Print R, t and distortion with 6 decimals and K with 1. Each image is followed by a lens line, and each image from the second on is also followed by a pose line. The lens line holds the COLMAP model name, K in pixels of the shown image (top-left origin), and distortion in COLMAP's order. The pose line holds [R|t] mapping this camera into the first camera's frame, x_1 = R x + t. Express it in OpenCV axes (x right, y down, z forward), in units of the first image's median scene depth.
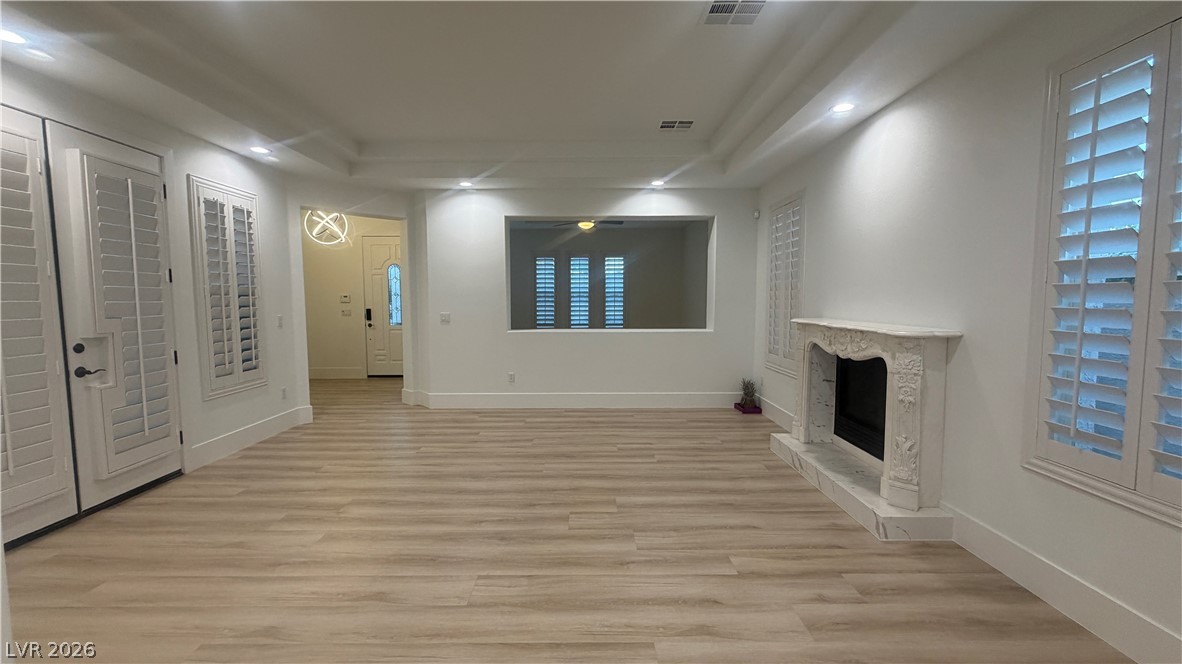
lens RADIAL K [[471.1, 0, 591.0], [0, 471.1, 332.0], [0, 0, 1]] dist [-0.002971, 0.000138]
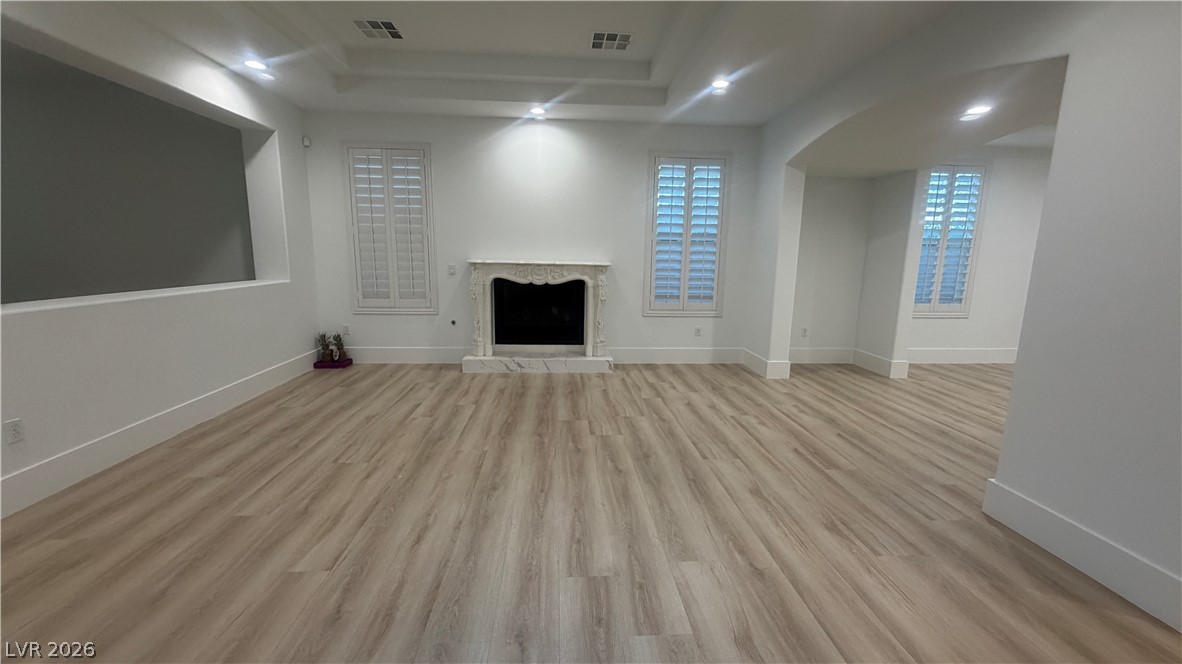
lens RADIAL K [[471.1, 0, 591.0], [0, 471.1, 332.0], [0, 0, 1]] dist [-0.002971, 0.000138]
pose [[-0.062681, -0.167372, 0.983899, -1.052464], [0.055240, 0.983745, 0.170865, -0.045681], [-0.996504, 0.065060, -0.052416, 0.997193]]
